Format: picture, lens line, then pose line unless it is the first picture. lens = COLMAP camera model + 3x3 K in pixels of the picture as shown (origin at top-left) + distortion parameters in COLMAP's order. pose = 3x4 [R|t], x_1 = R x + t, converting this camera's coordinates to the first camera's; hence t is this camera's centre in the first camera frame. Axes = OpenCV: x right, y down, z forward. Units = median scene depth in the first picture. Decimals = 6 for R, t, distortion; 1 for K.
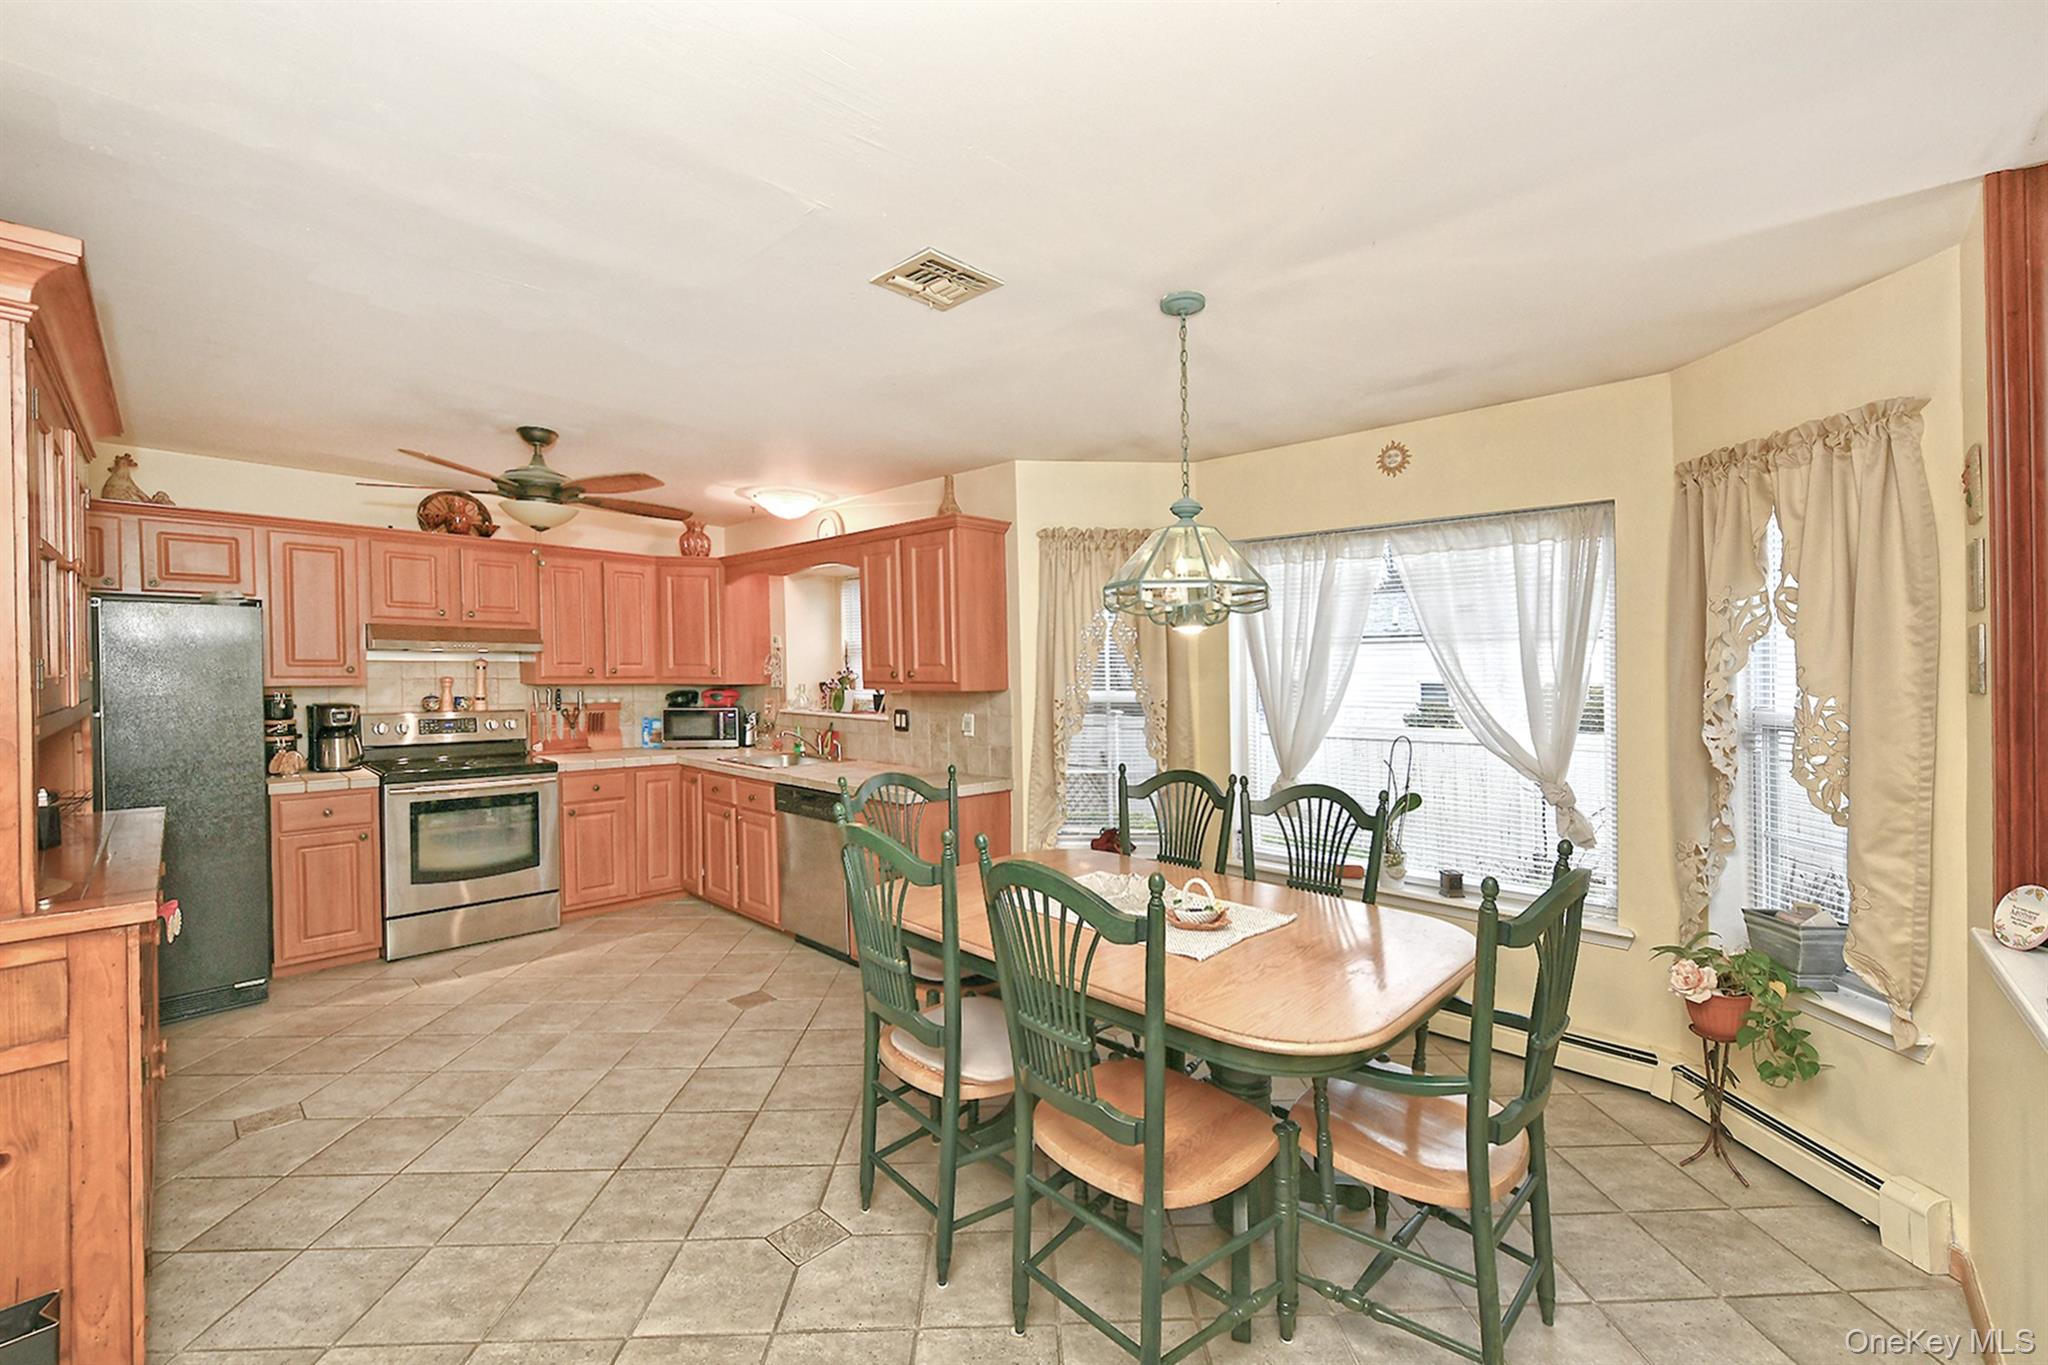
lens RADIAL K [[810.7, 0, 1008.2], [0, 810.7, 657.9], [0, 0, 1]] dist [-0.006726, -0.001556]
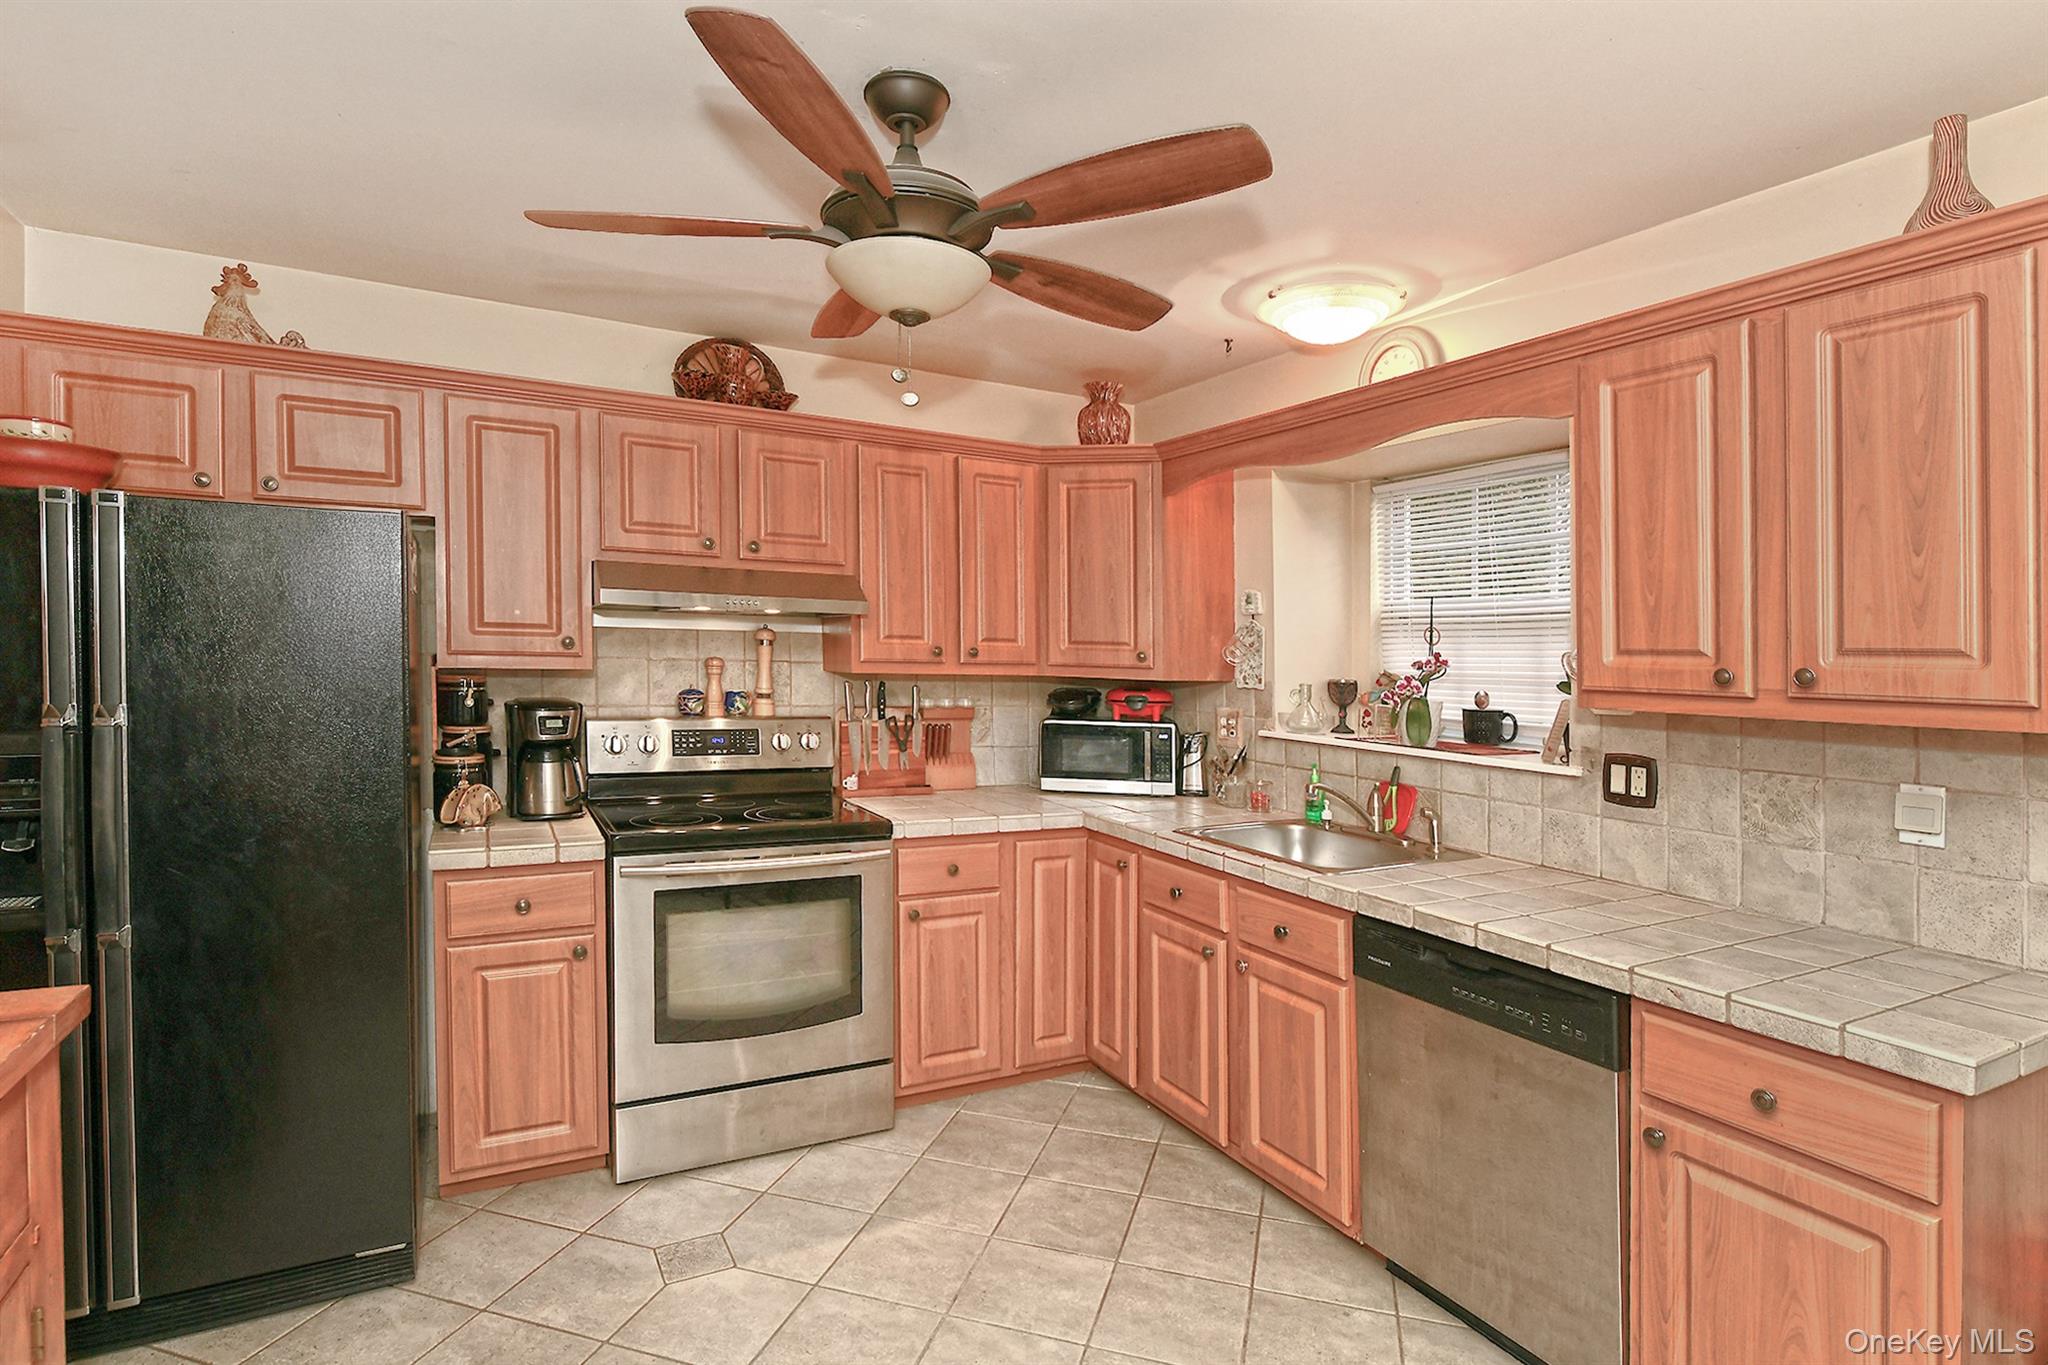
lens RADIAL K [[1020.1, 0, 1021.7], [0, 1020.1, 668.9], [0, 0, 1]] dist [0.000329, -0.002488]
pose [[0.952241, 0.023578, -0.304435, -0.287105], [-0.016057, 0.999501, 0.027186, 0.009102], [0.304924, -0.021000, 0.952145, 0.404889]]
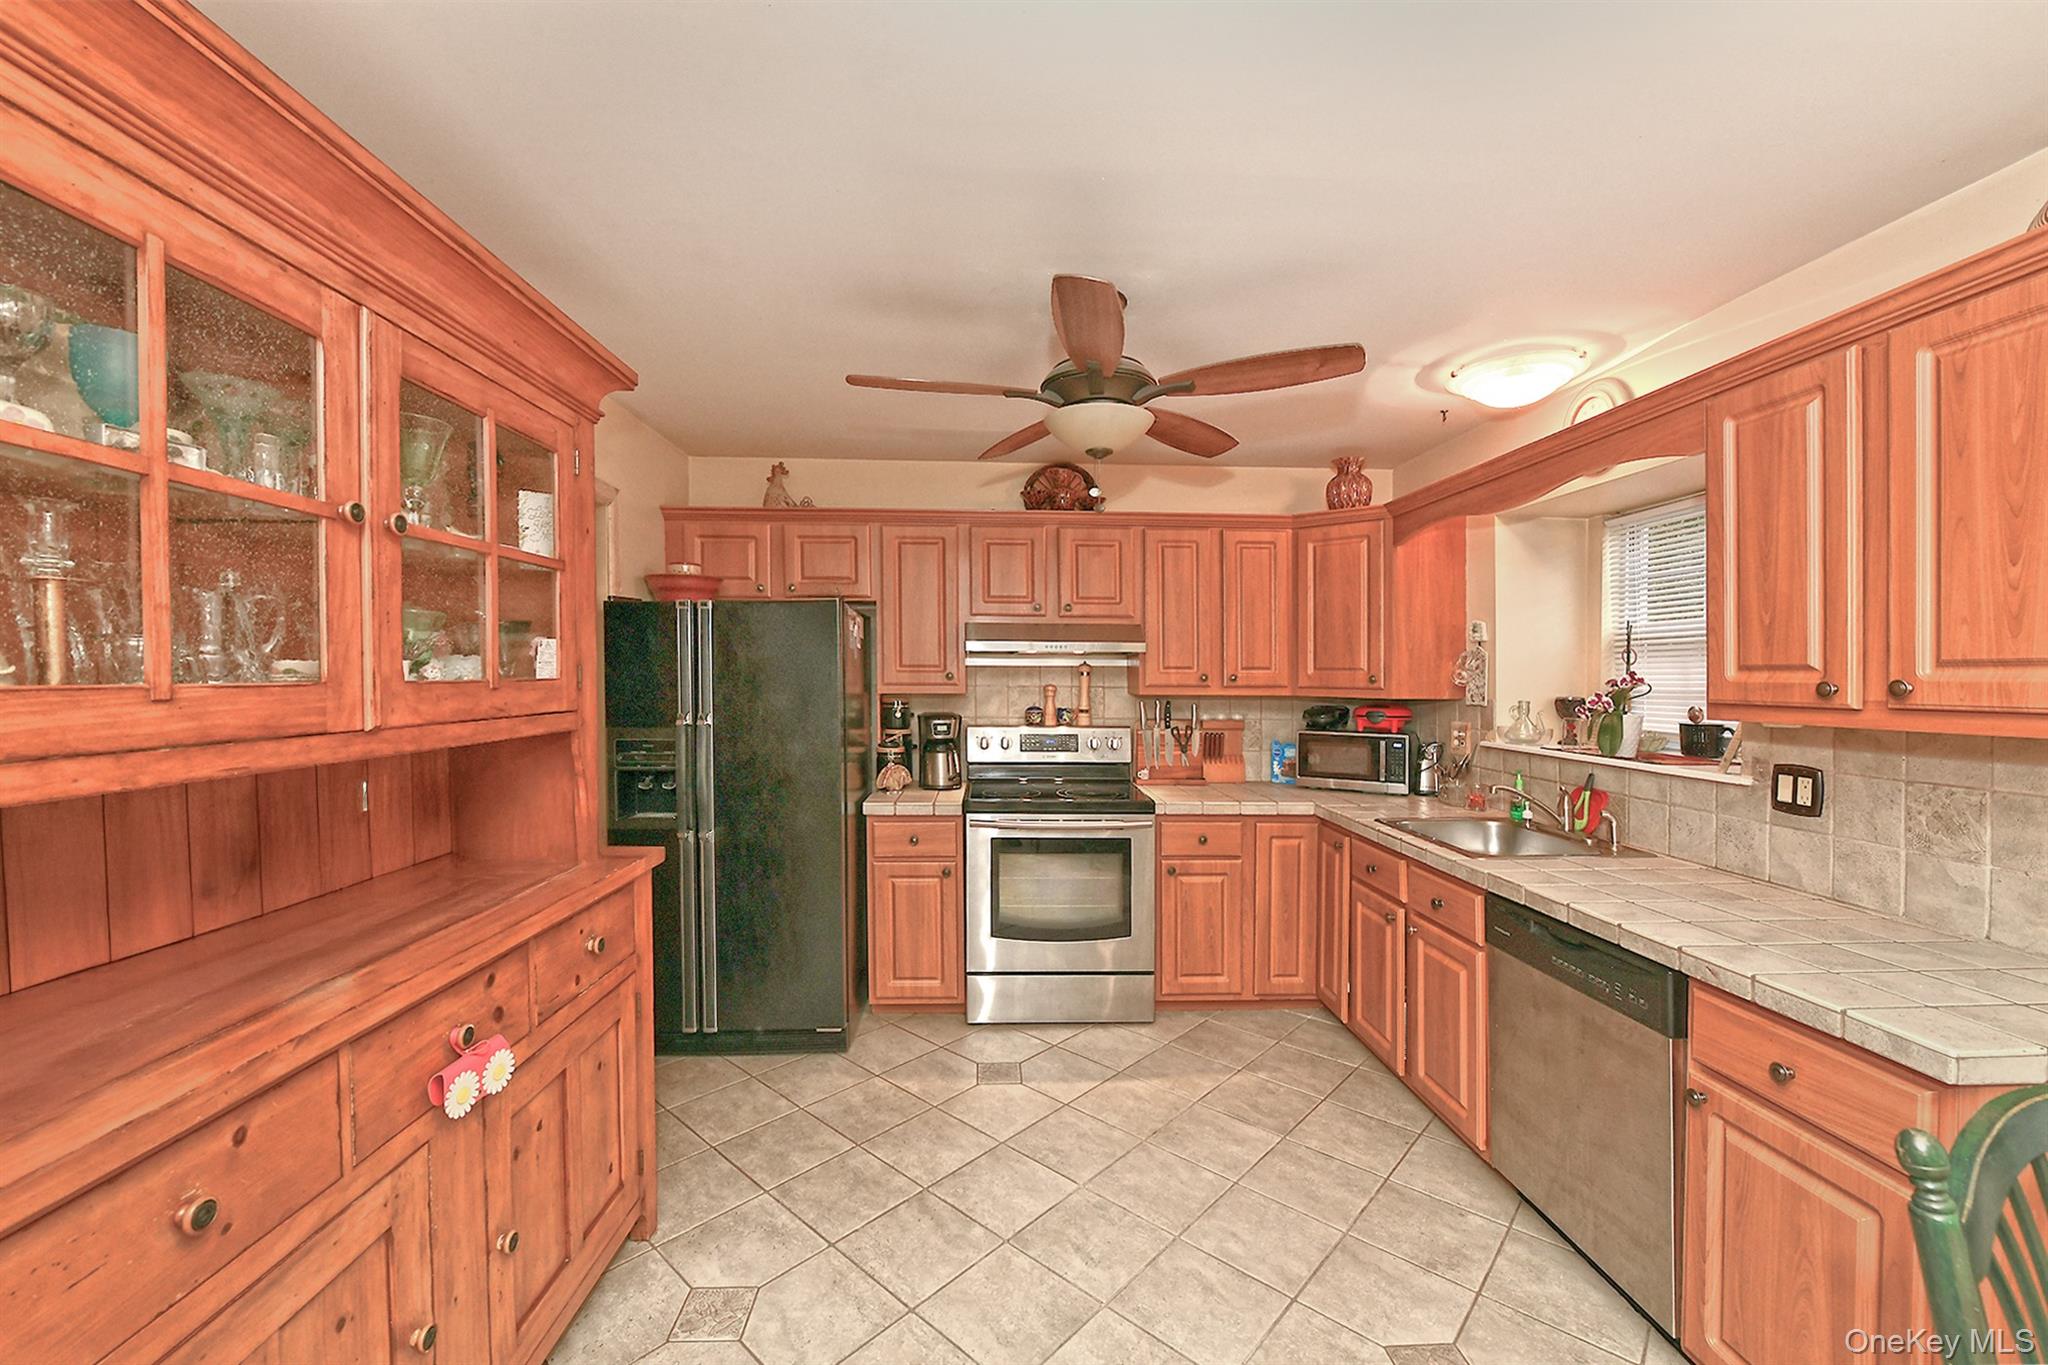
lens RADIAL K [[810.7, 0, 1026.6], [0, 810.7, 695.6], [0, 0, 1]] dist [-0.006726, -0.001556]
pose [[0.730258, 0.017523, -0.682947, -0.145451], [0.005602, 0.999484, 0.031635, 0.008848], [0.683149, -0.026928, 0.729783, 0.400644]]
